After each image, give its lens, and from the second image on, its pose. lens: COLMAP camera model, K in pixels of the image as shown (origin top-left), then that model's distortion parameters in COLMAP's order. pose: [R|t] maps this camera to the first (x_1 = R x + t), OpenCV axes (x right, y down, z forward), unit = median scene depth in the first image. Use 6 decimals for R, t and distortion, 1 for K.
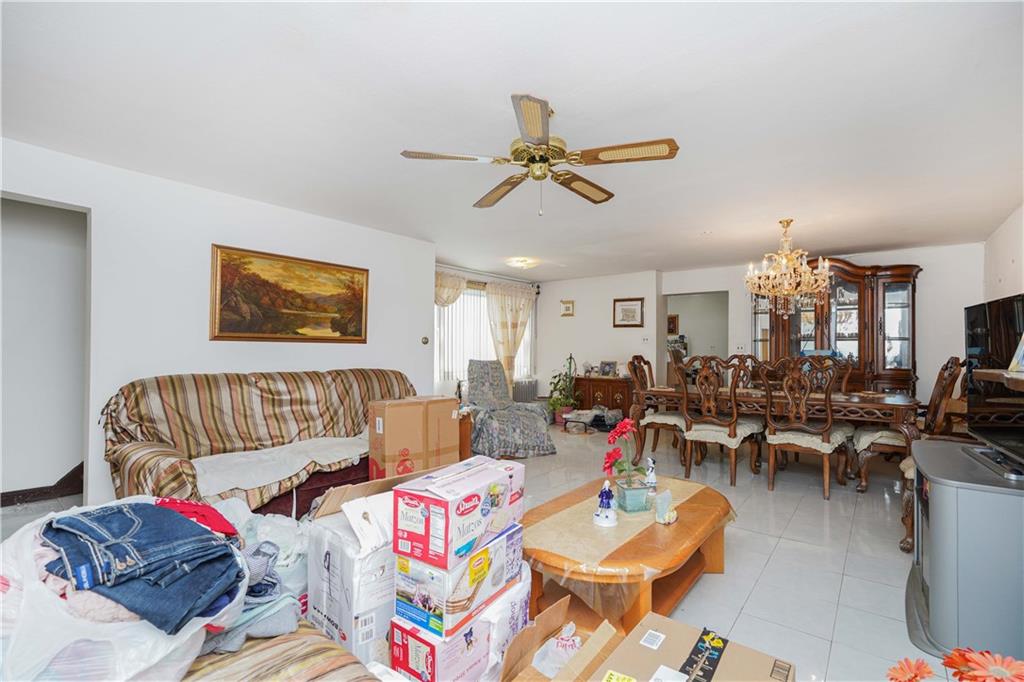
lens RADIAL K [[458.3, 0, 517.5], [0, 458.3, 343.0], [0, 0, 1]] dist [-0.009182, 0.001174]
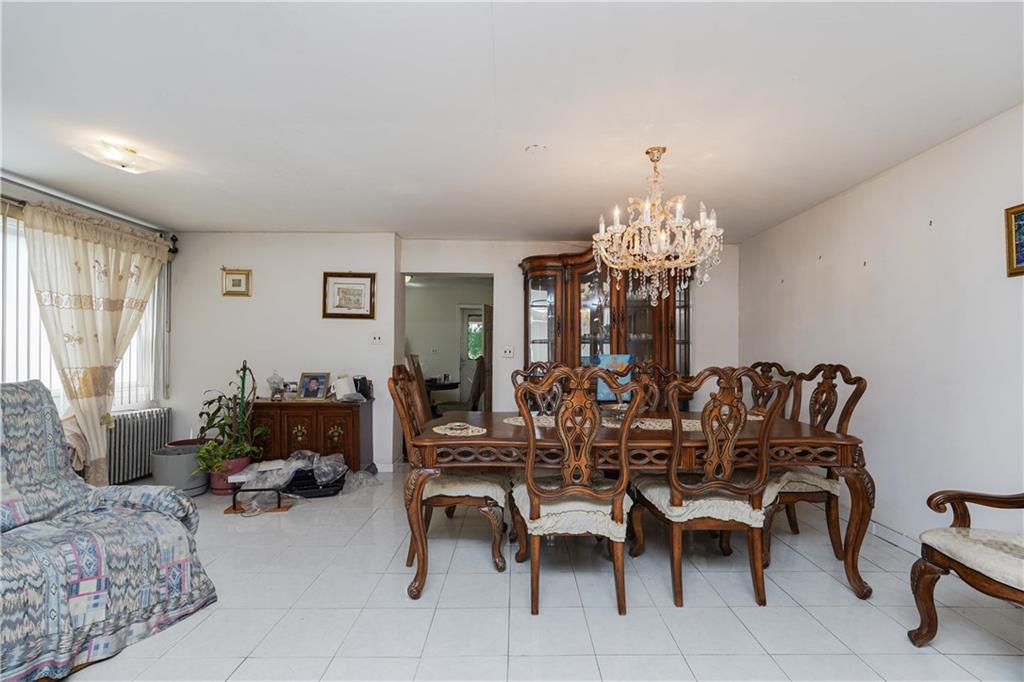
lens RADIAL K [[458.3, 0, 516.2], [0, 458.3, 353.0], [0, 0, 1]] dist [-0.009182, 0.001174]
pose [[0.780028, 0.001411, 0.625743, 0.026574], [-0.010175, 0.999894, 0.010429, 0.004323], [-0.625662, -0.014502, 0.779960, 0.361690]]
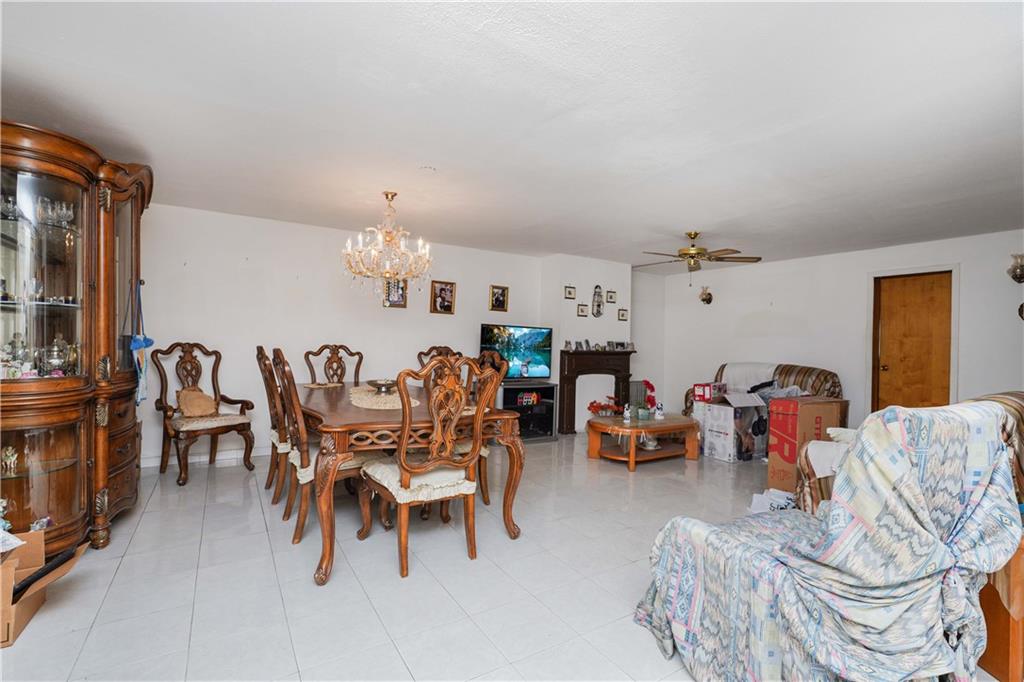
lens RADIAL K [[458.3, 0, 512.9], [0, 458.3, 345.7], [0, 0, 1]] dist [-0.009182, 0.001174]
pose [[-0.941793, -0.032332, 0.334634, -0.063228], [-0.033539, 0.999435, 0.002174, 0.004932], [-0.334515, -0.009176, -0.942346, 0.847366]]
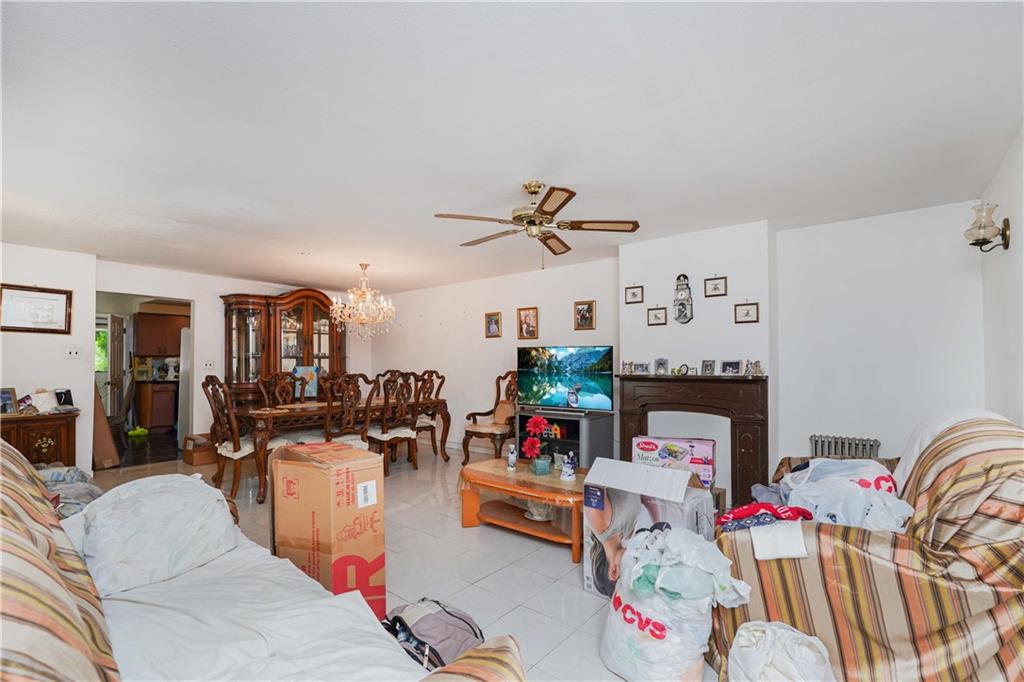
lens RADIAL K [[458.3, 0, 512.8], [0, 458.3, 343.3], [0, 0, 1]] dist [-0.009182, 0.001174]
pose [[0.004589, 0.043621, 0.999038, -0.380125], [-0.011199, 0.998988, -0.043567, 0.000056], [-0.999927, -0.010989, 0.005073, 0.337152]]
